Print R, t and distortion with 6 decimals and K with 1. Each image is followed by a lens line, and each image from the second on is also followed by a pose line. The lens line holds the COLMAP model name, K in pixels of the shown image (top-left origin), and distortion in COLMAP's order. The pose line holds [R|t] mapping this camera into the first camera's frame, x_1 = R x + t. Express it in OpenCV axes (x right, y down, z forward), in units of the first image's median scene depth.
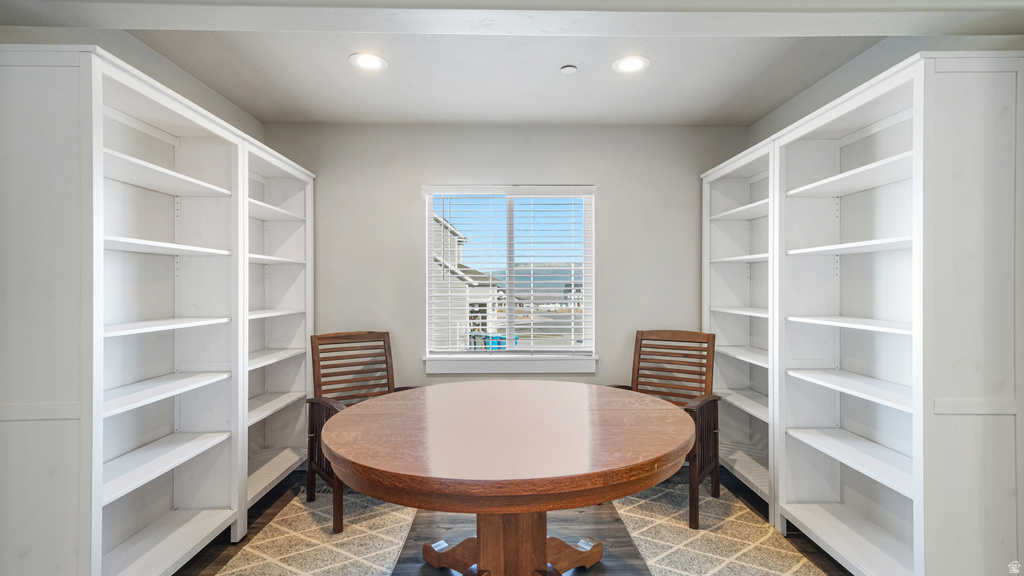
lens RADIAL K [[479.1, 0, 508.5], [0, 479.1, 286.4], [0, 0, 1]] dist [0.004192, 0.000464]
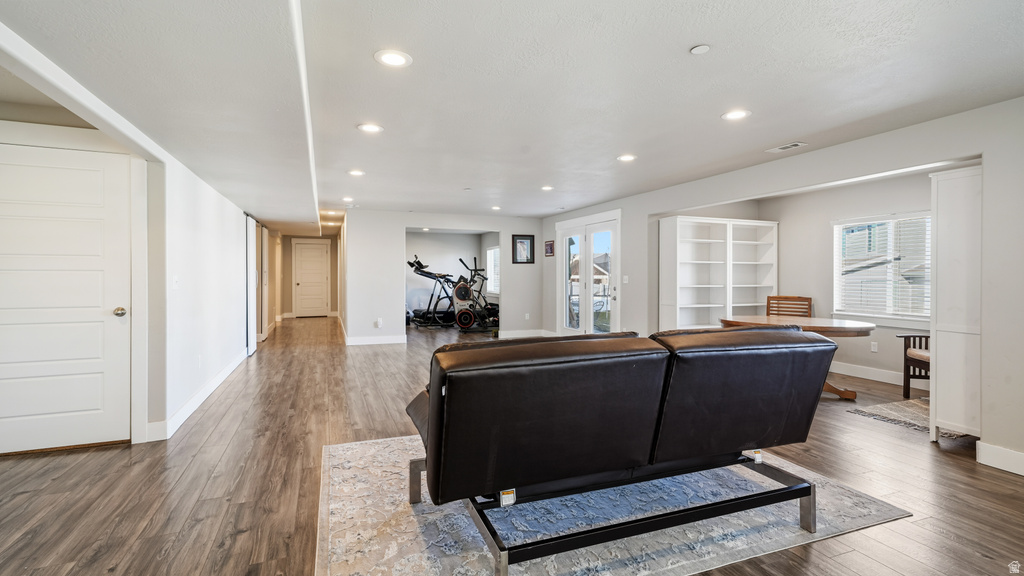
lens RADIAL K [[479.1, 0, 509.8], [0, 479.1, 280.4], [0, 0, 1]] dist [0.004192, 0.000464]
pose [[0.360722, 0.014282, -0.932564, 1.546324], [-0.004499, 0.999898, 0.013573, 0.005268], [0.932663, -0.000700, 0.360749, -1.162313]]
